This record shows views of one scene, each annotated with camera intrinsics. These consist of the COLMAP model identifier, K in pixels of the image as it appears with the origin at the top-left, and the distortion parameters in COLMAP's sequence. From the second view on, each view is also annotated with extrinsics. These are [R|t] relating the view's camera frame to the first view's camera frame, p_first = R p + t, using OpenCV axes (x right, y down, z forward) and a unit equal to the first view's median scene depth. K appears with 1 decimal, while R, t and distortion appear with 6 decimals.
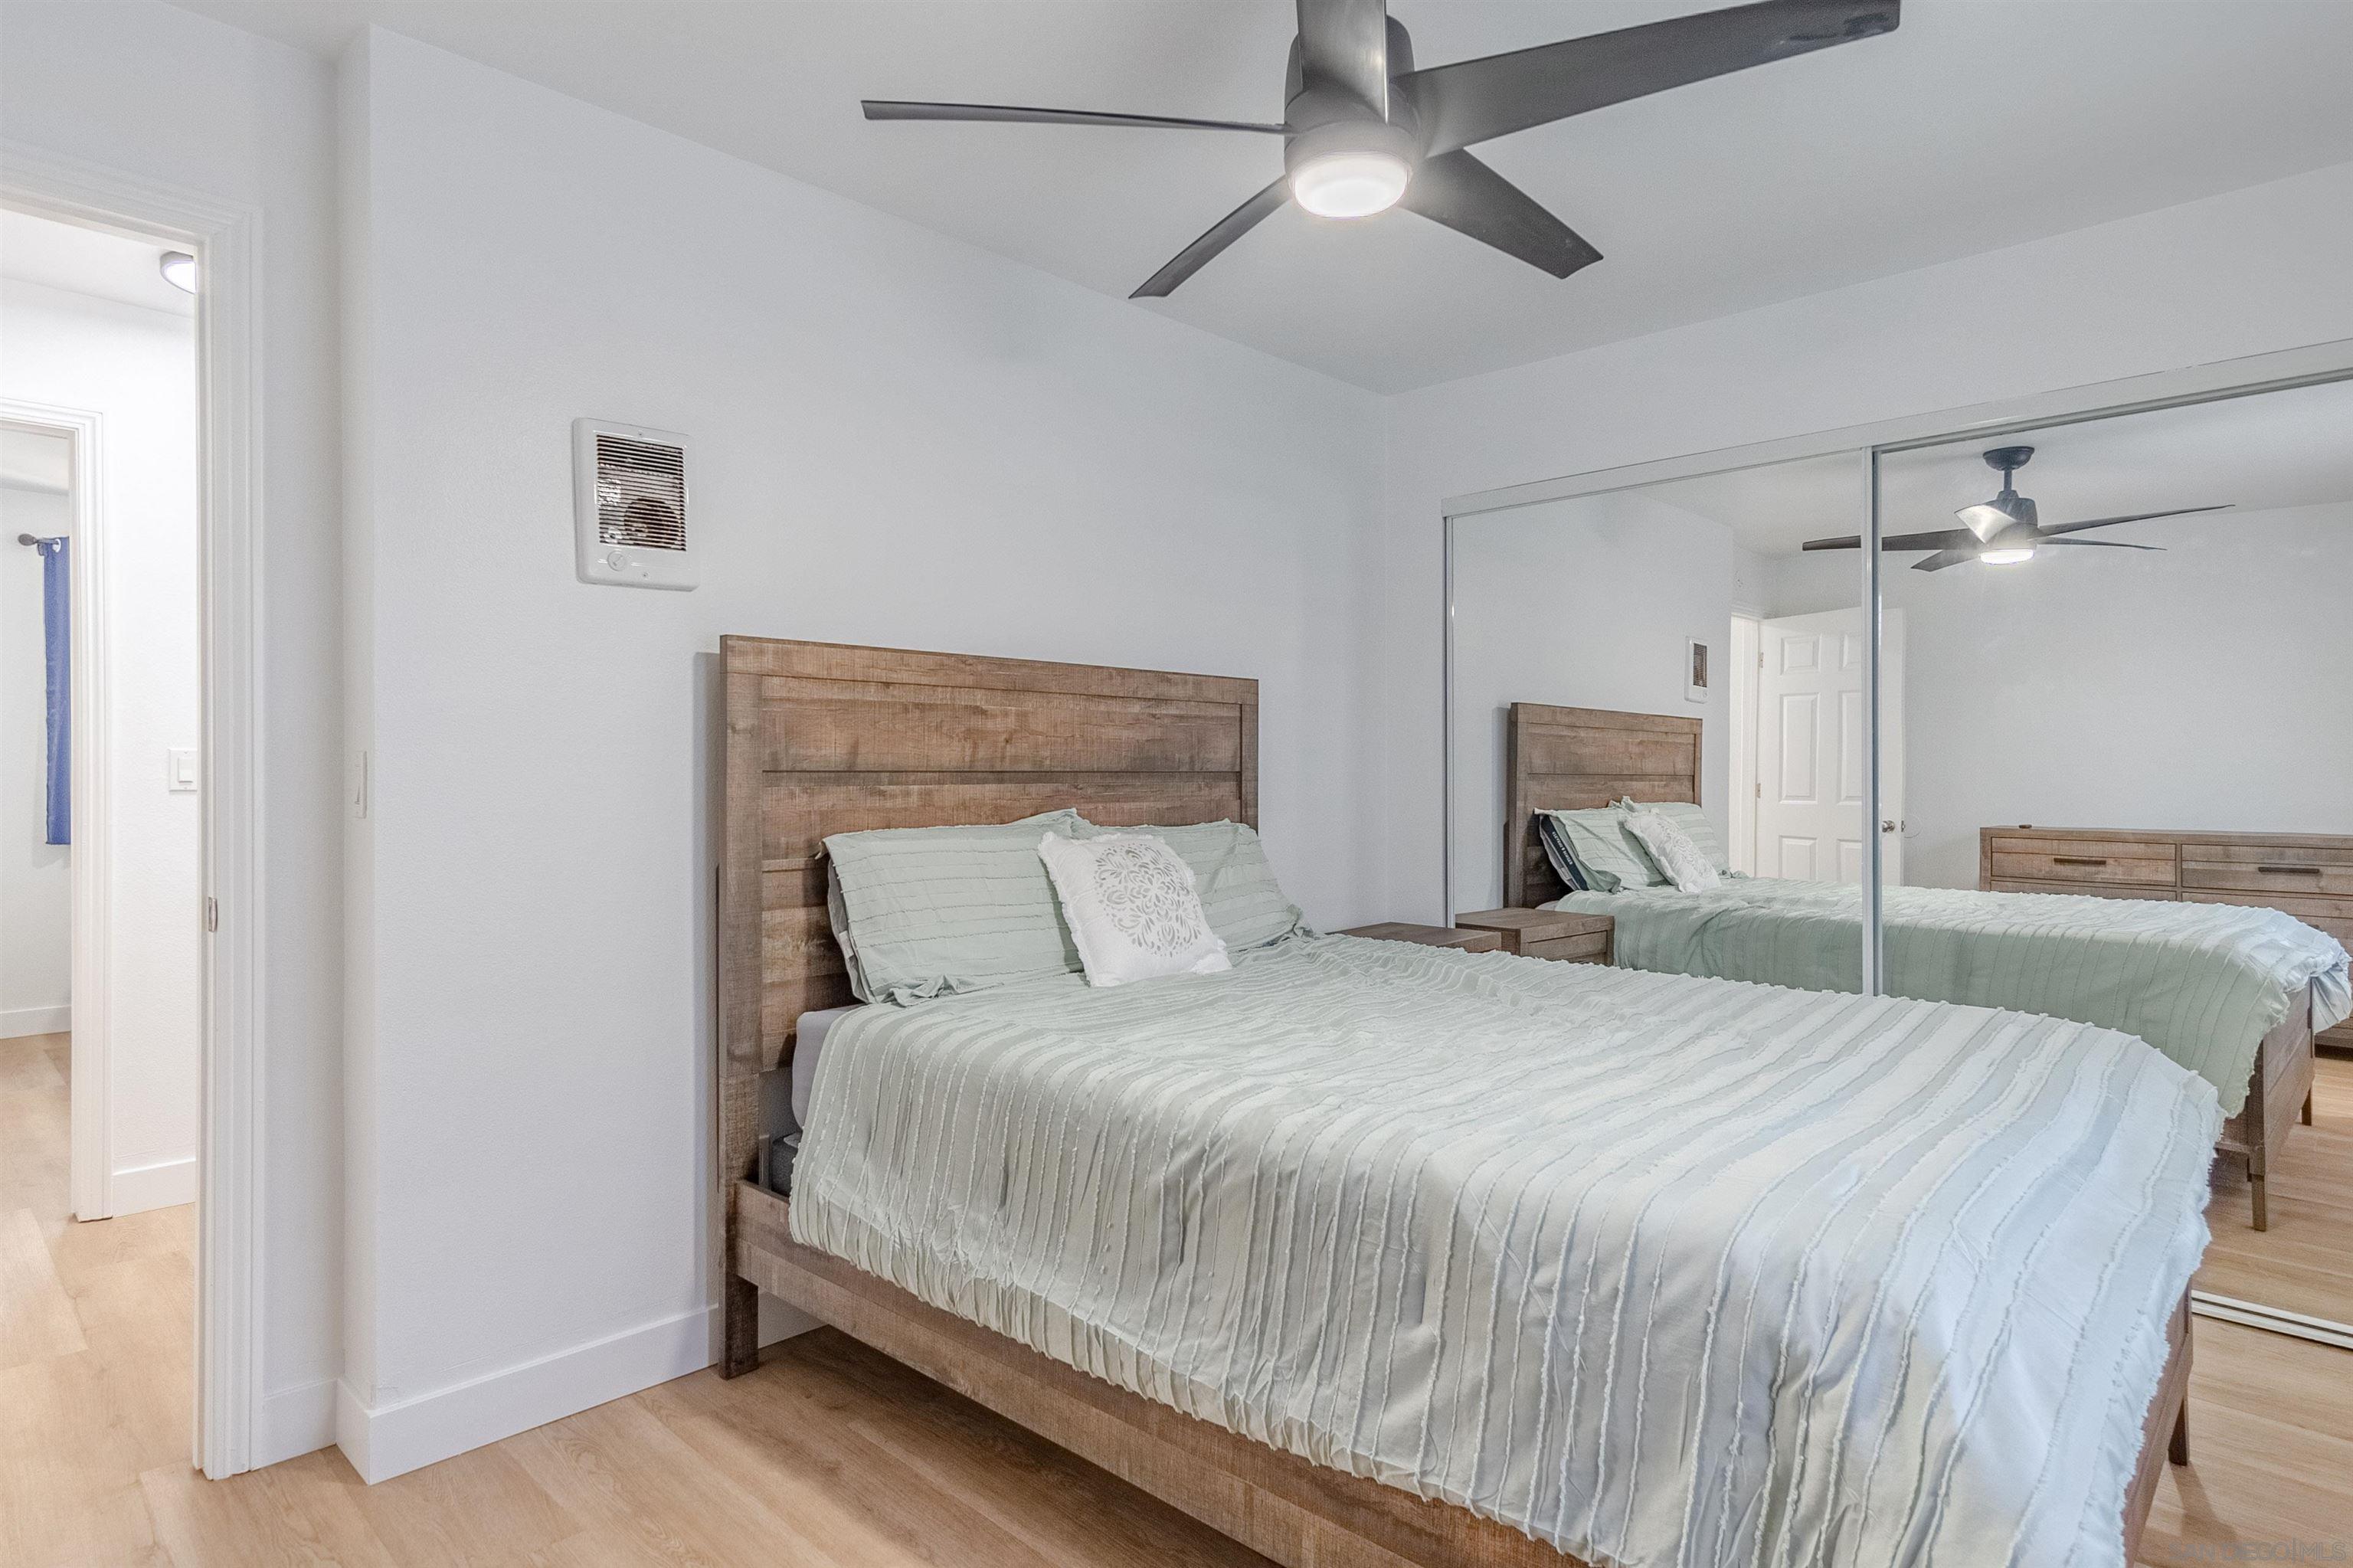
lens RADIAL K [[1238.3, 0, 1171.2], [0, 1238.3, 784.3], [0, 0, 1]] dist [-0.001008, 0.003455]
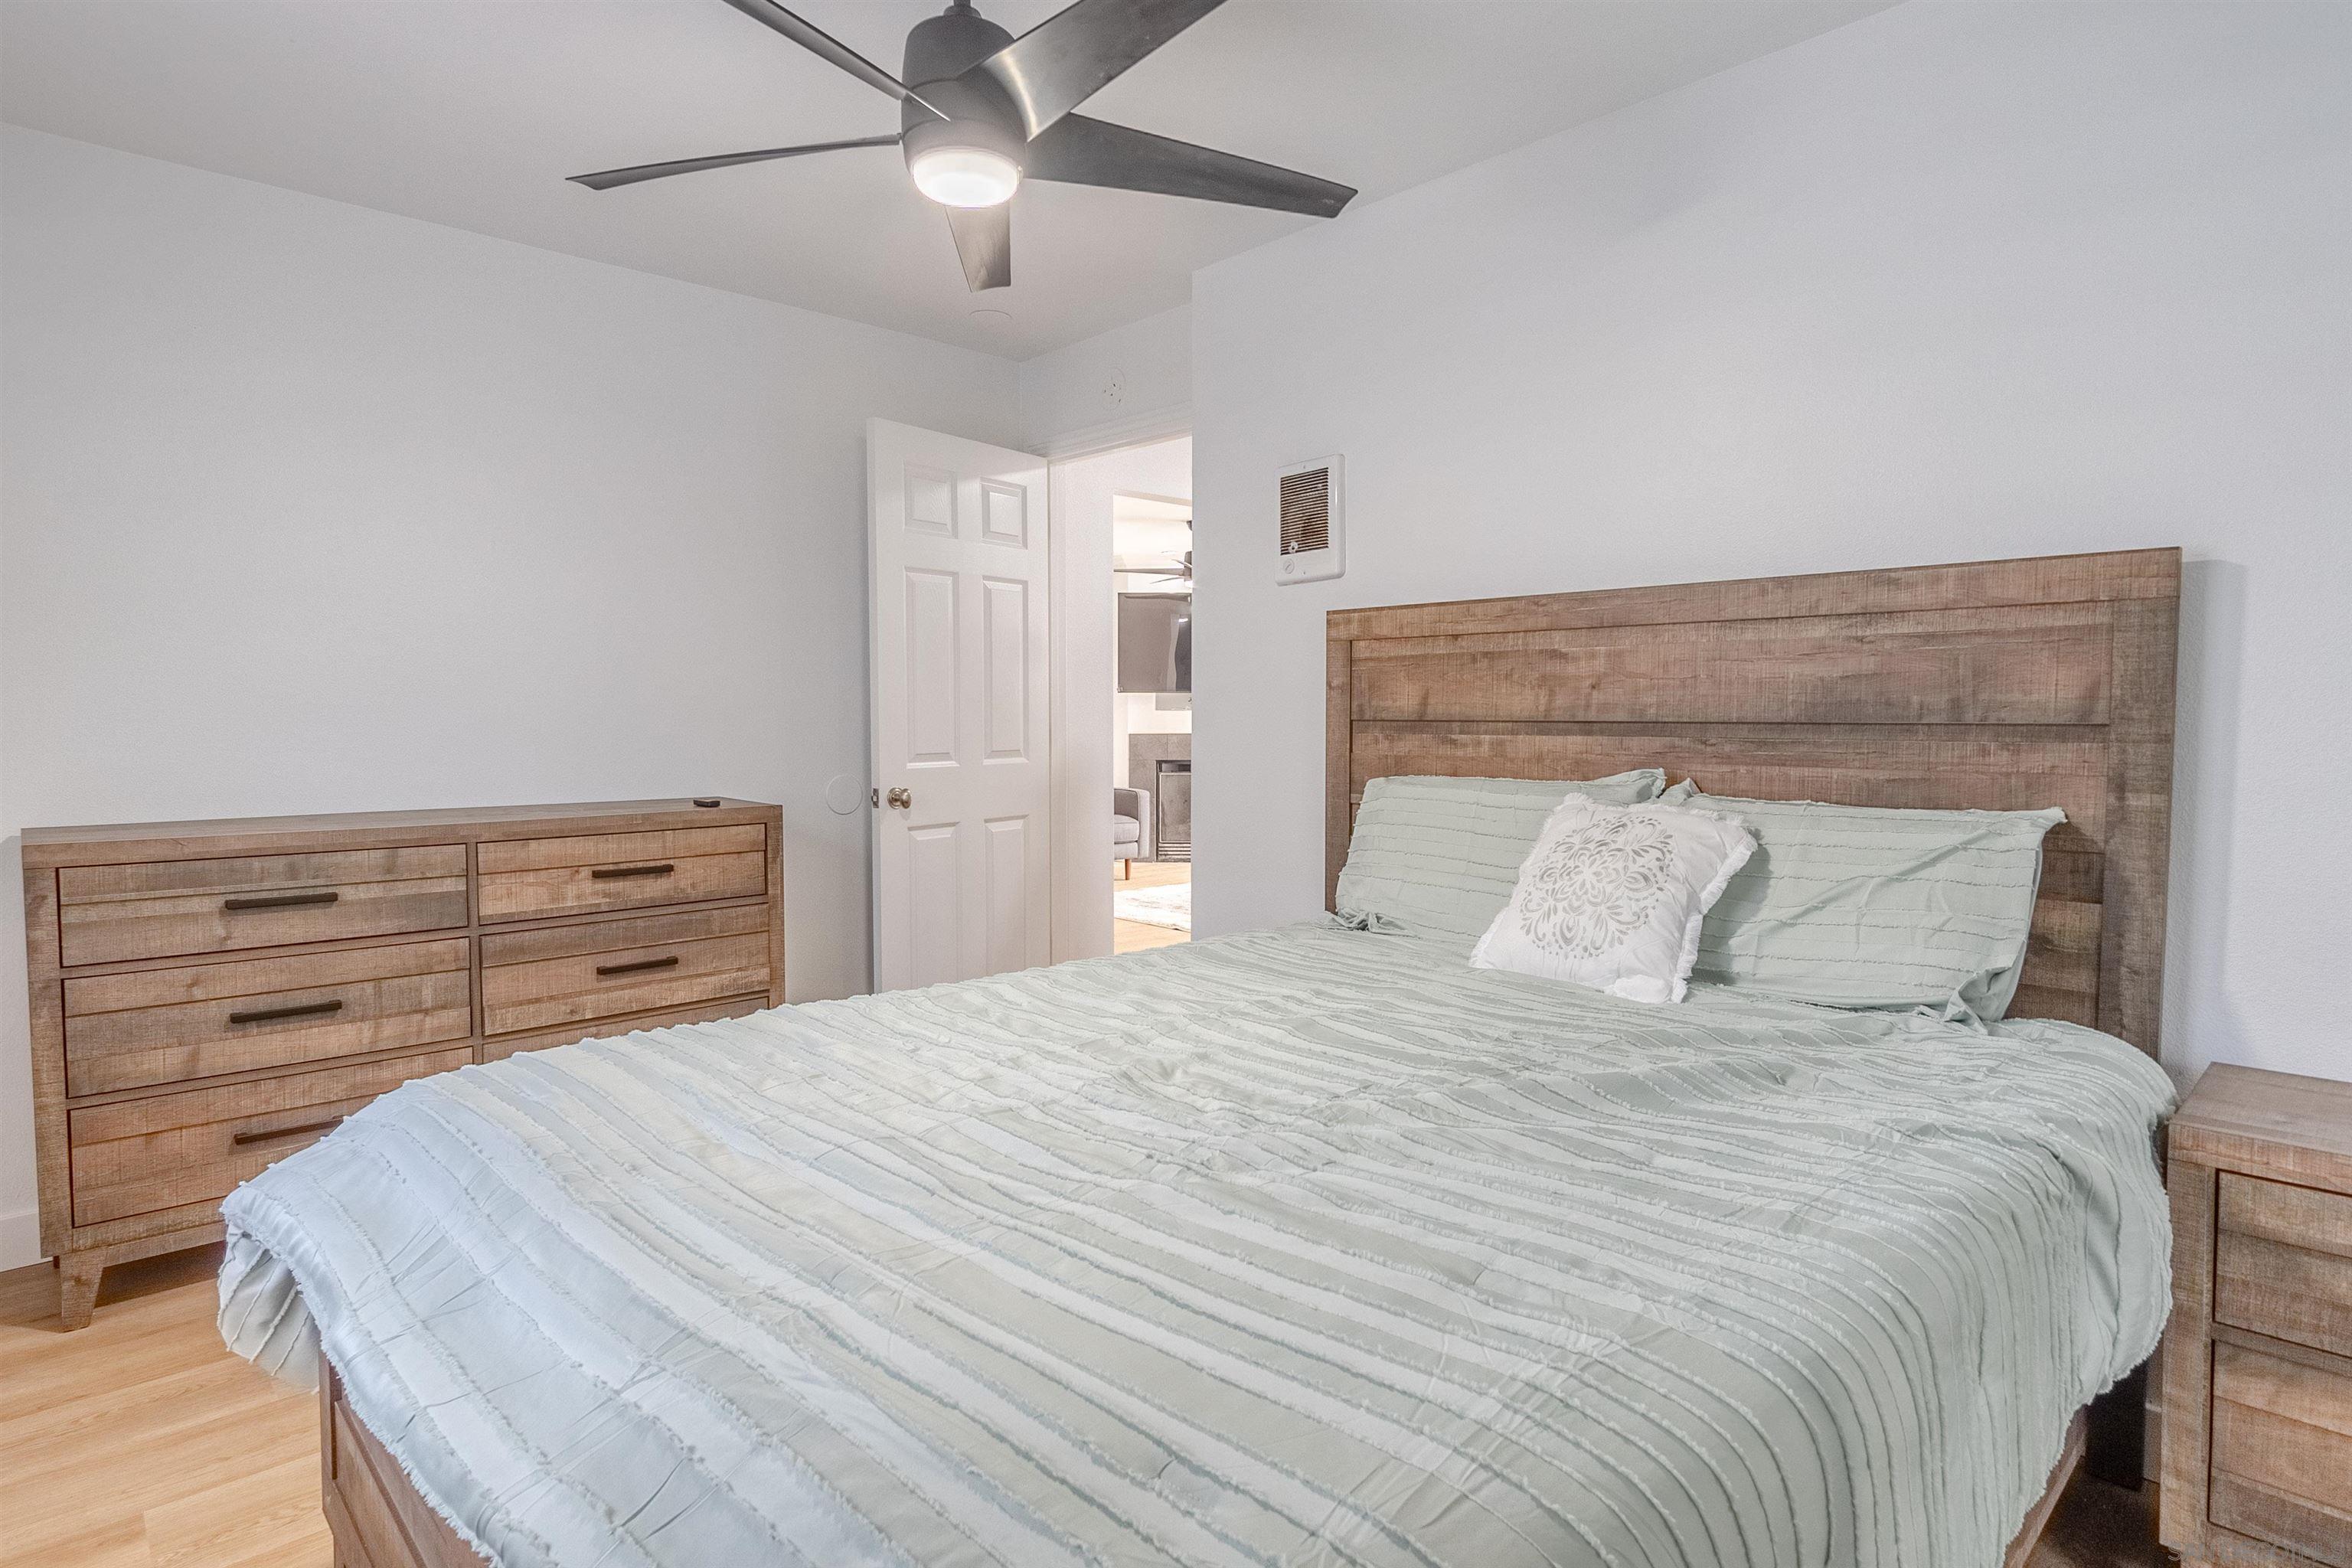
lens RADIAL K [[1167.2, 0, 1167.8], [0, 1167.2, 772.3], [0, 0, 1]] dist [0.002962, 0.000110]
pose [[-0.007125, 0.047298, -0.998855, 0.706414], [-0.013417, 0.998786, 0.047390, -0.009981], [0.999885, 0.013739, -0.006482, 0.723113]]
